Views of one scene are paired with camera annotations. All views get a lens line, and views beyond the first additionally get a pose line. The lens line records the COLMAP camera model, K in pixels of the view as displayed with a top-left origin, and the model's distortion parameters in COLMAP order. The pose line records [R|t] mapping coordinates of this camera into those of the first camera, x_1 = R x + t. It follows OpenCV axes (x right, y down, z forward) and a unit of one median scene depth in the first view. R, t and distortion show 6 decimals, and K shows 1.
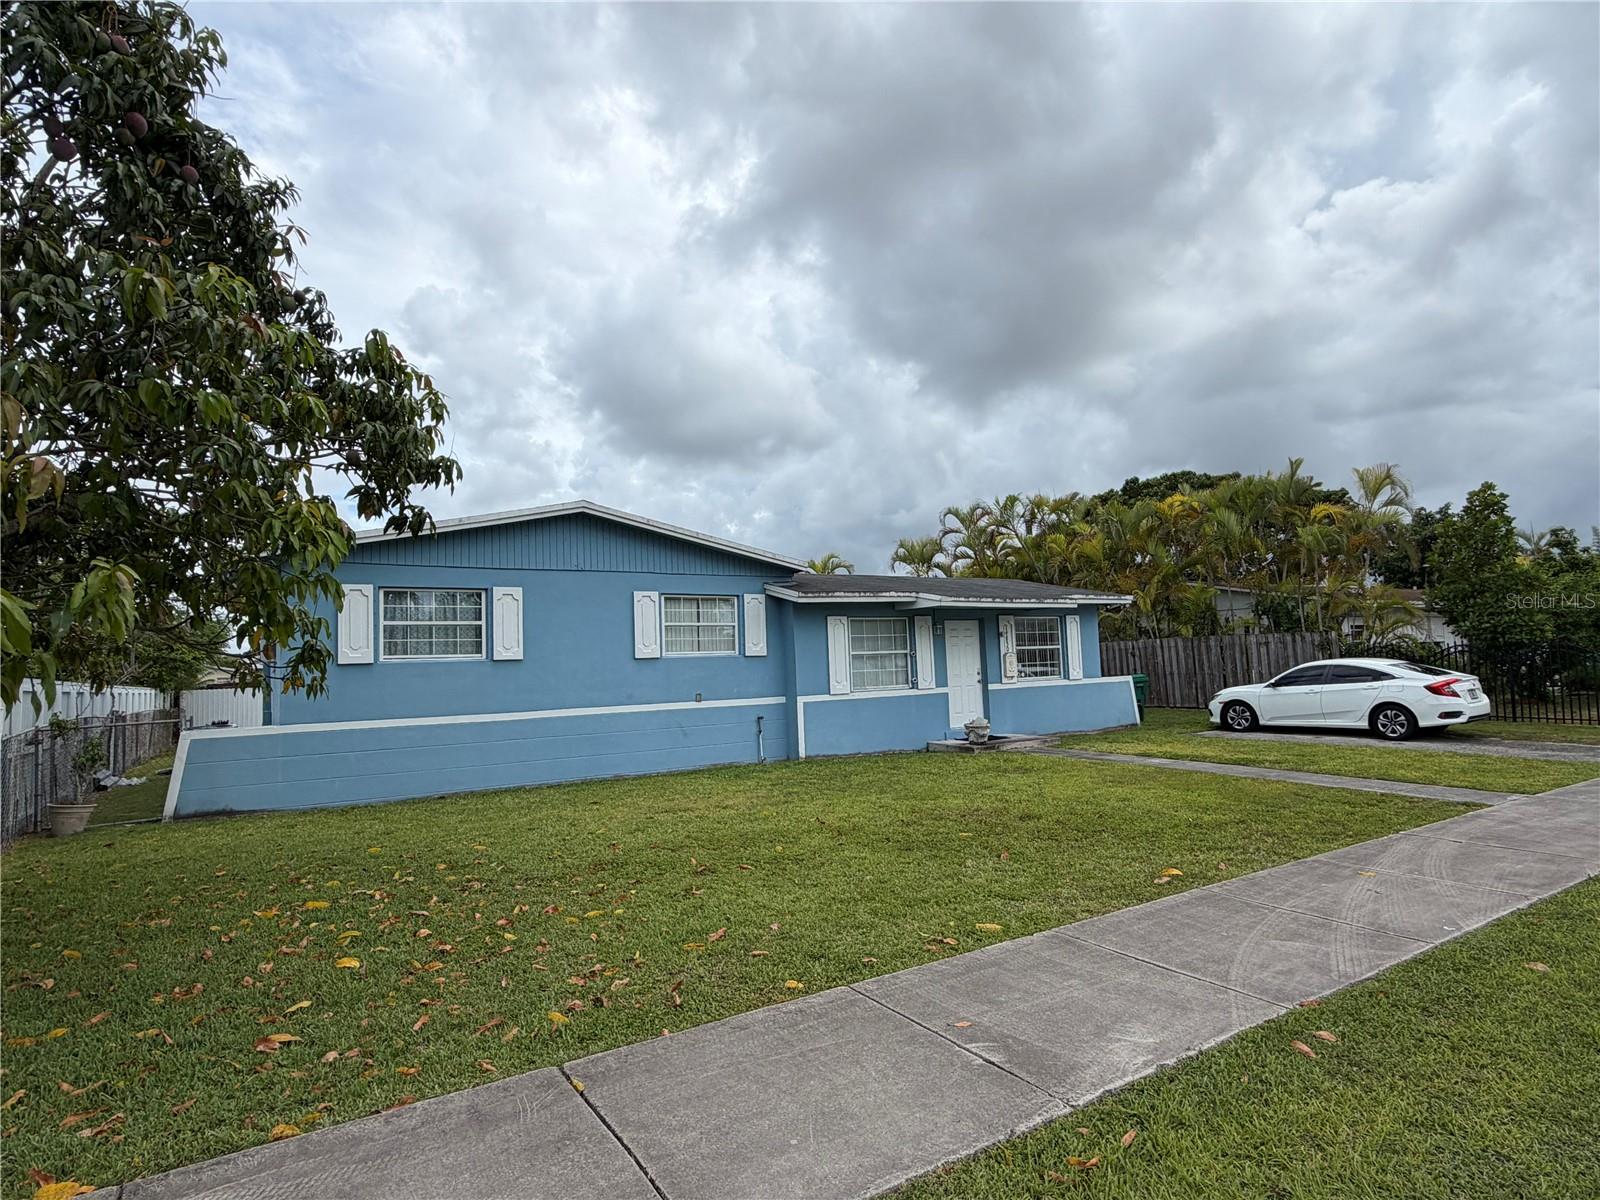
lens RADIAL K [[861.6, 0, 804.4], [0, 861.6, 596.1], [0, 0, 1]] dist [-0.005799, -0.000427]
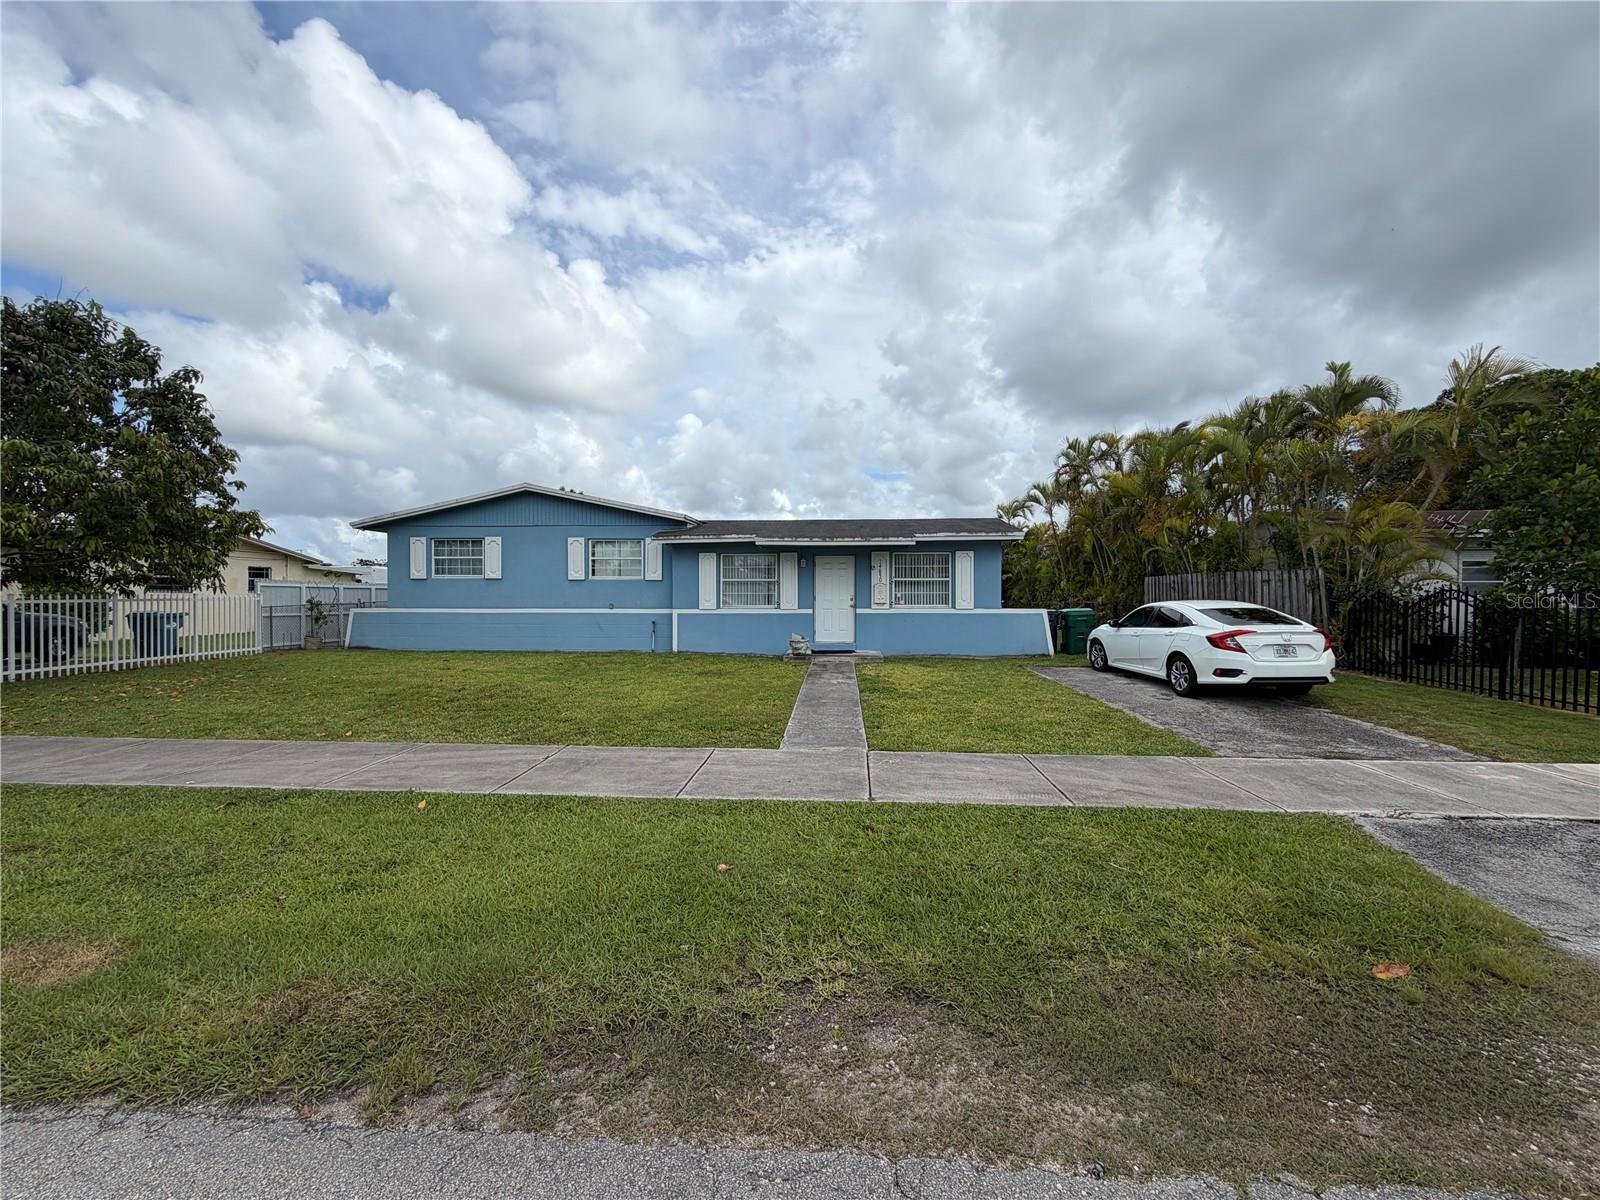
lens RADIAL K [[636.2, 0, 800.9], [0, 636.2, 600.7], [0, 0, 1]] dist [0.001803, -0.000076]
pose [[0.809196, 0.044162, -0.585877, 0.757547], [0.018072, 0.994828, 0.099949, 0.000619], [0.587261, -0.091466, 0.804213, 0.265406]]
